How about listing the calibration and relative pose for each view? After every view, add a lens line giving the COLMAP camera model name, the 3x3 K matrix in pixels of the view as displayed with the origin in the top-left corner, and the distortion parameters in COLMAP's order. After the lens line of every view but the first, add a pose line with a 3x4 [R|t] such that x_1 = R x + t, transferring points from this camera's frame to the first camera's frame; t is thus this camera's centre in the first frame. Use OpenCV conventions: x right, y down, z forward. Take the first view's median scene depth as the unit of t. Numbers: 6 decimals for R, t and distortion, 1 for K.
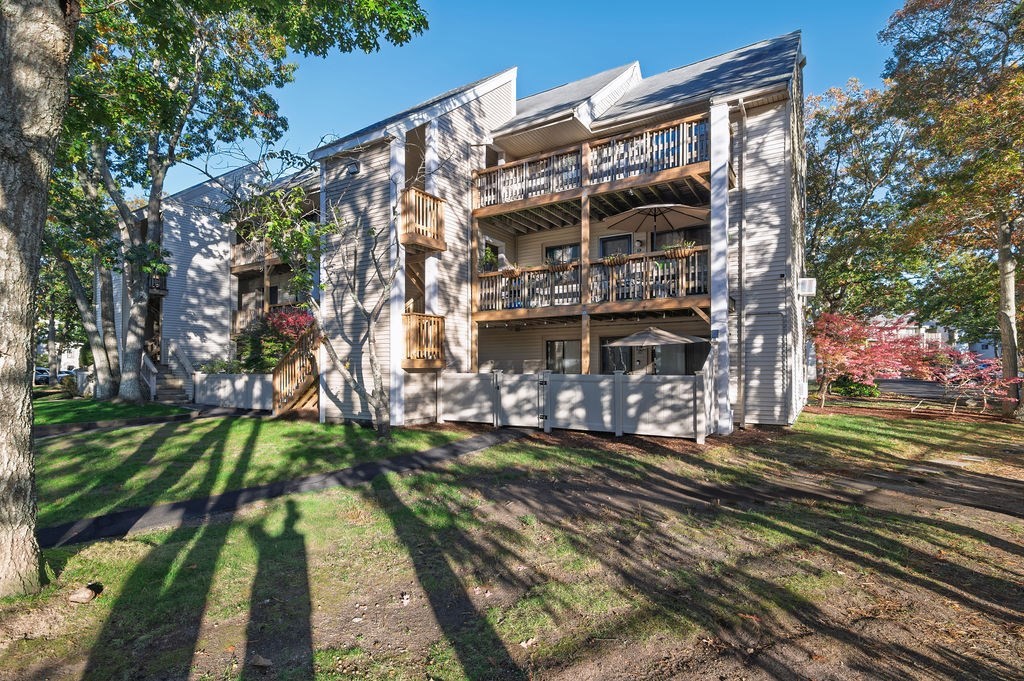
lens RADIAL K [[515.0, 0, 516.3], [0, 515.0, 326.4], [0, 0, 1]] dist [0.029087, 0.000109]
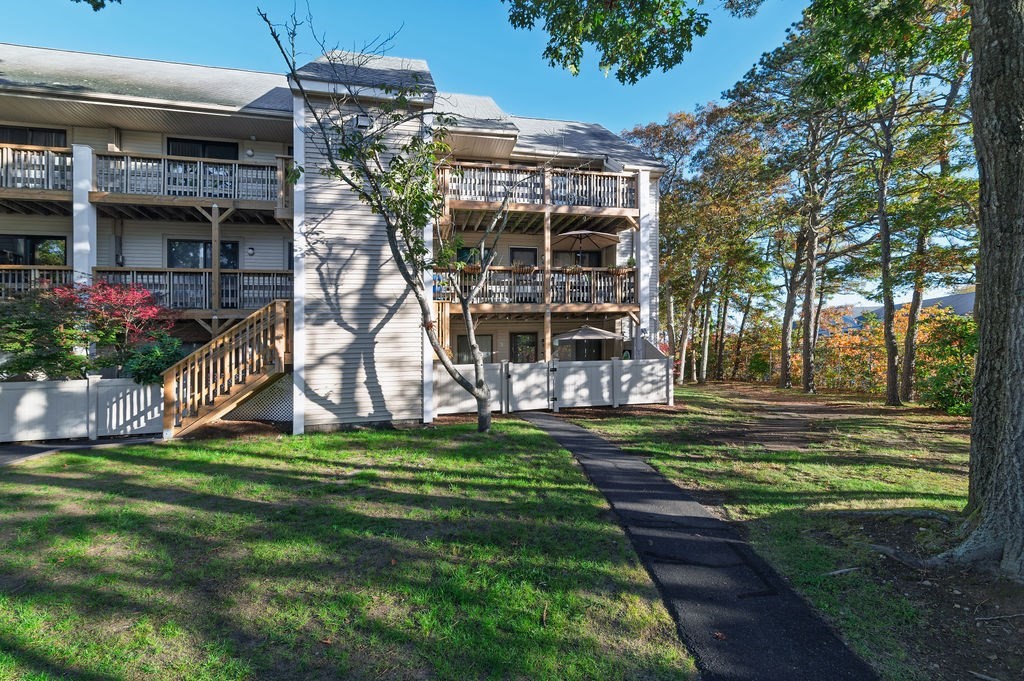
lens RADIAL K [[467.4, 0, 526.3], [0, 467.4, 334.1], [0, 0, 1]] dist [0.017299, 0.001200]
pose [[0.700678, 0.022289, 0.713129, -0.703770], [-0.027633, 0.999610, -0.004093, 0.034604], [-0.712942, -0.016838, 0.701021, 0.296709]]
